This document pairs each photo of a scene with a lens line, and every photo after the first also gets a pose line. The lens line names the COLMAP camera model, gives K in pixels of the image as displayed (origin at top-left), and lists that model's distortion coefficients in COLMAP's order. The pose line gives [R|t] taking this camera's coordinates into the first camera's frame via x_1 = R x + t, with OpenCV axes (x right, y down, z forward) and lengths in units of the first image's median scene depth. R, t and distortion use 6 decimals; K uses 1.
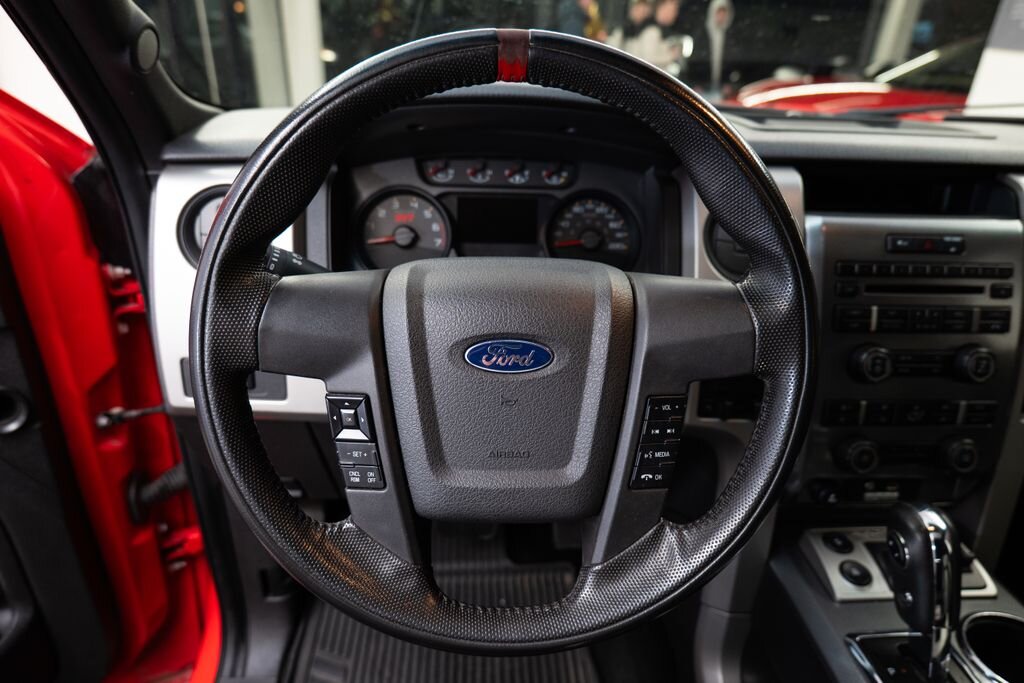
lens RADIAL K [[675.8, 0, 513.9], [0, 675.8, 357.7], [0, 0, 1]] dist [-0.004133, -0.001788]
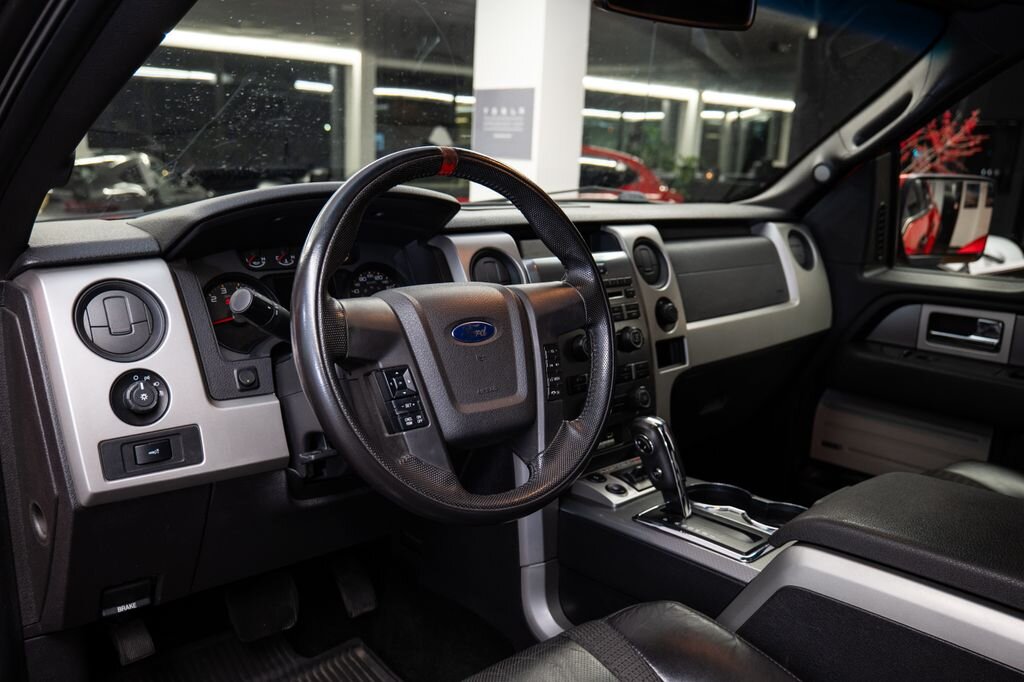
lens RADIAL K [[771.9, 0, 512.0], [0, 771.9, 341.0], [0, 0, 1]] dist [-0.005510, 0.003656]
pose [[0.800205, -0.156975, 0.578818, -0.591106], [0.279746, 0.951405, -0.128723, 0.170347], [-0.530485, 0.264927, 0.805233, -0.306053]]
